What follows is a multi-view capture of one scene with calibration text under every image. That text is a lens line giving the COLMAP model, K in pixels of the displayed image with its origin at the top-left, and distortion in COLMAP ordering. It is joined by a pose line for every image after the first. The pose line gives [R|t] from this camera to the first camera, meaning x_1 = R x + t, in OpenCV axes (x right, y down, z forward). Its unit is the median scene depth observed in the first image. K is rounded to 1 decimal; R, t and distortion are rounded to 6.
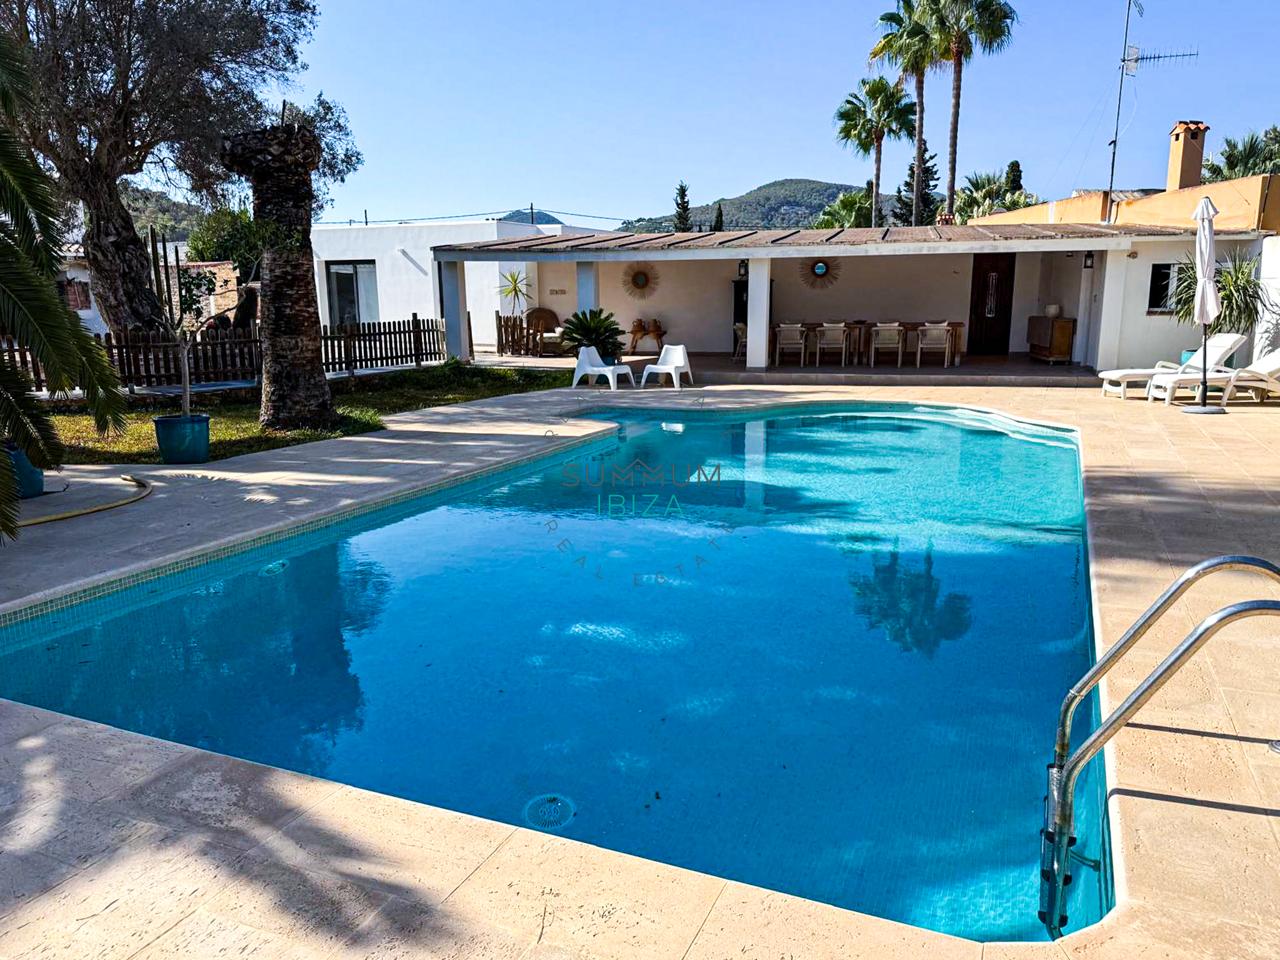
lens RADIAL K [[909.8, 0, 645.9], [0, 909.8, 491.8], [0, 0, 1]] dist [0.069571, -0.092434]
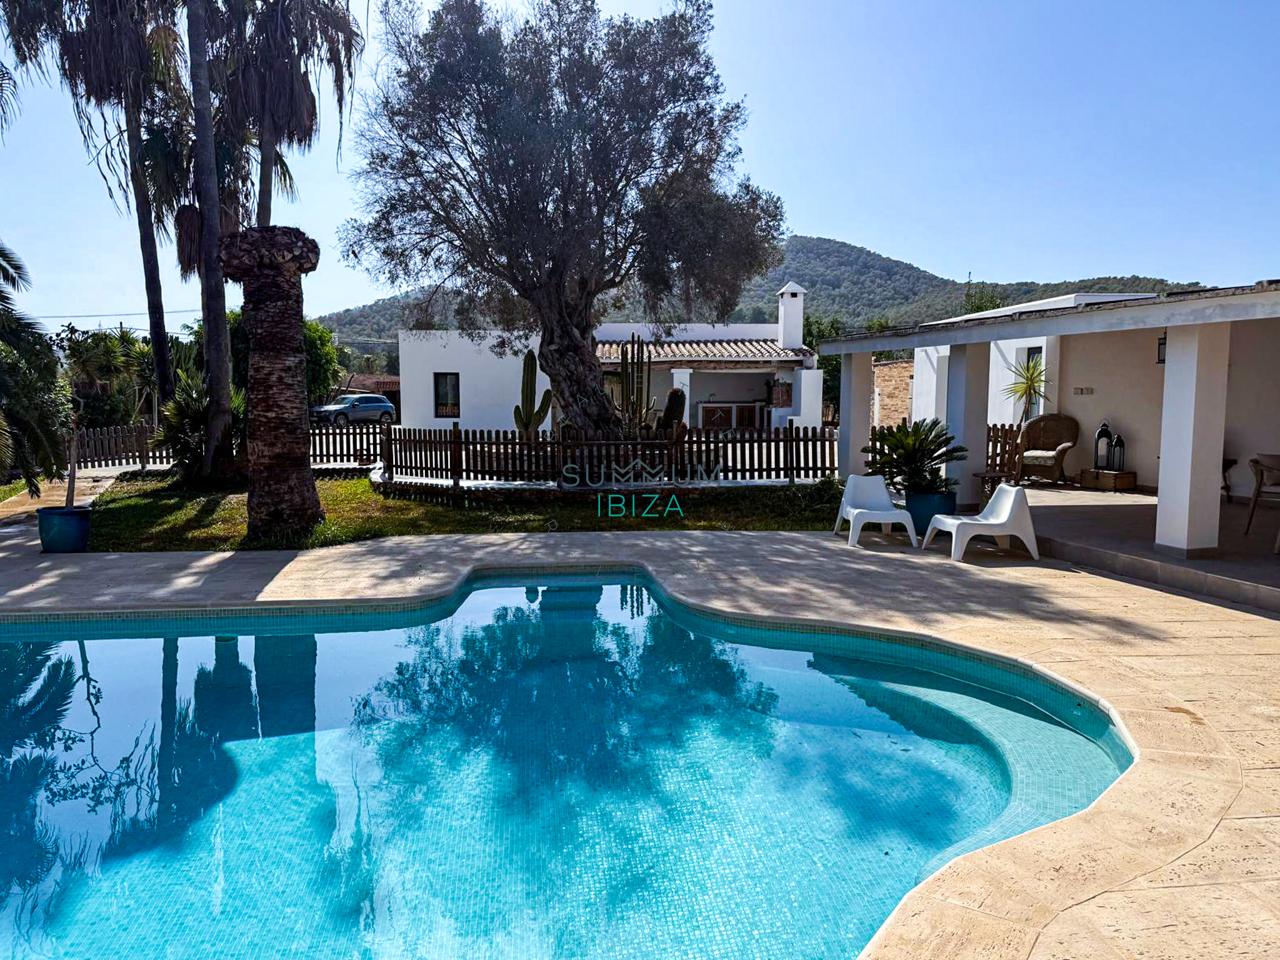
lens RADIAL K [[909.8, 0, 636.8], [0, 909.8, 481.4], [0, 0, 1]] dist [0.069571, -0.092434]
pose [[0.512501, 0.086244, -0.854345, 0.394212], [-0.181457, 0.983352, -0.009585, -0.114689], [0.839295, 0.159939, 0.519619, 0.505330]]
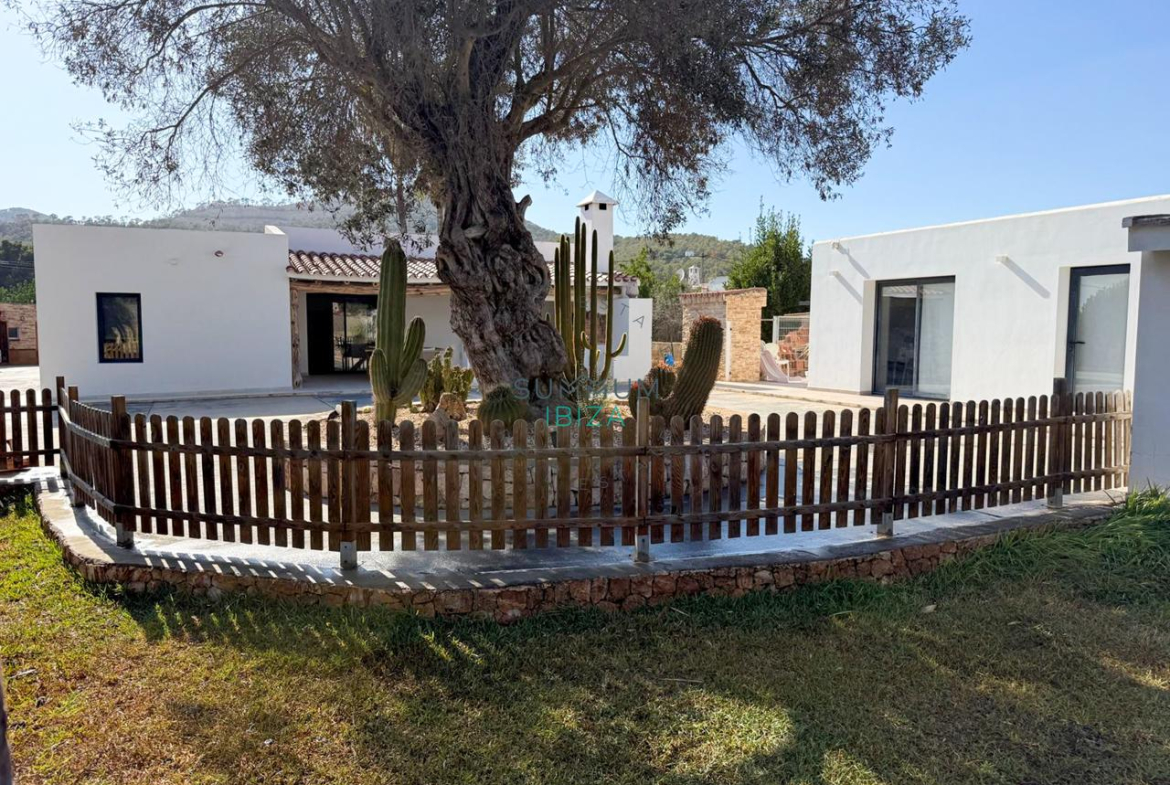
lens RADIAL K [[834.5, 0, 588.4], [0, 834.5, 402.1], [0, 0, 1]] dist [0.061290, -0.077663]
pose [[0.783733, 0.062668, -0.617929, -0.197550], [-0.137010, 0.987832, -0.073592, -0.137545], [0.605798, 0.142339, 0.782782, 0.621878]]
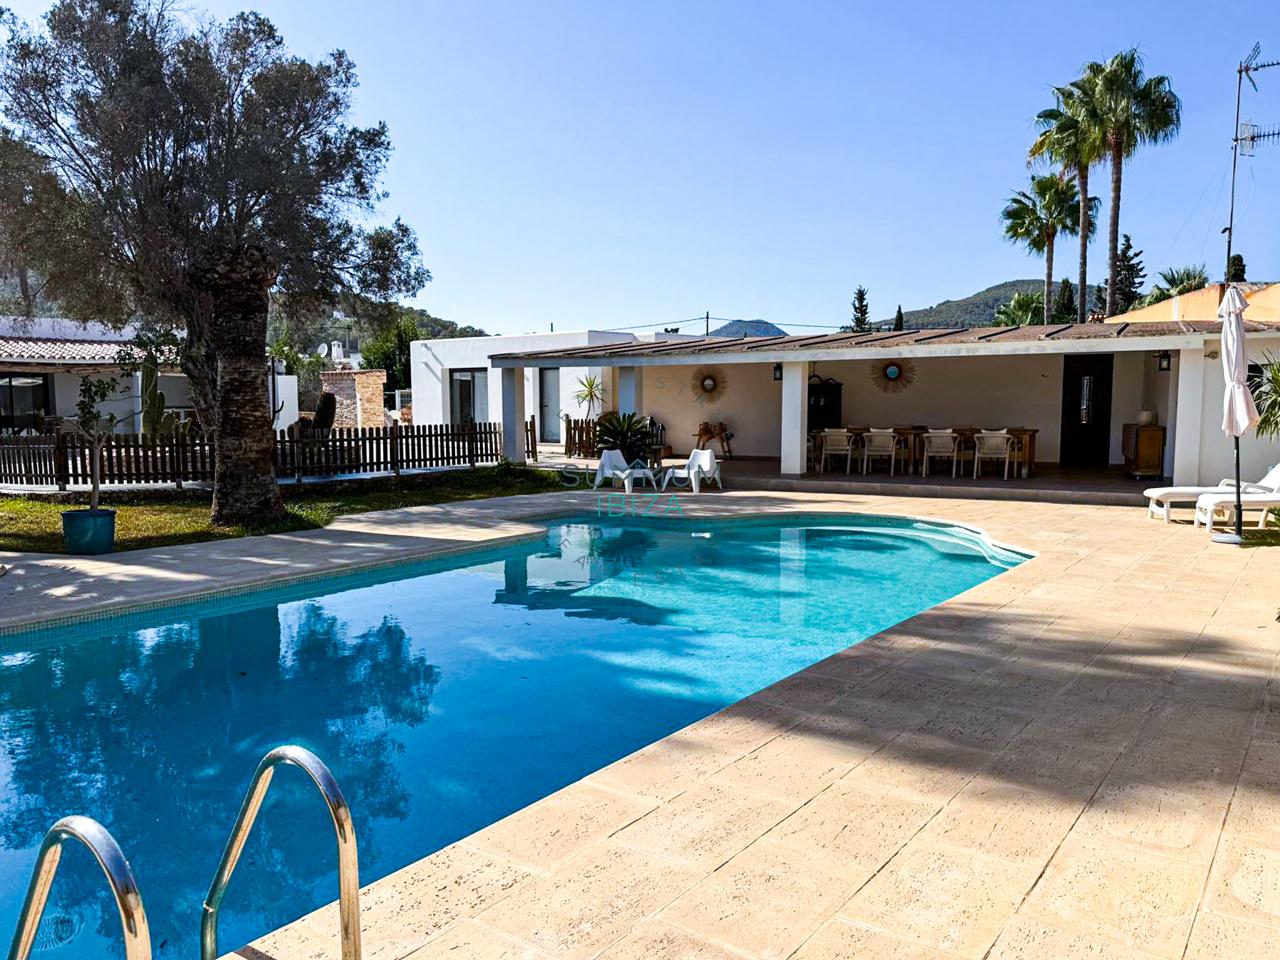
lens RADIAL K [[909.8, 0, 640.0], [0, 909.8, 487.0], [0, 0, 1]] dist [0.069571, -0.092434]
pose [[0.971661, 0.023471, -0.235212, 0.193331], [-0.050337, 0.992780, -0.108874, -0.012980], [0.230959, 0.117628, 0.965827, 0.055355]]
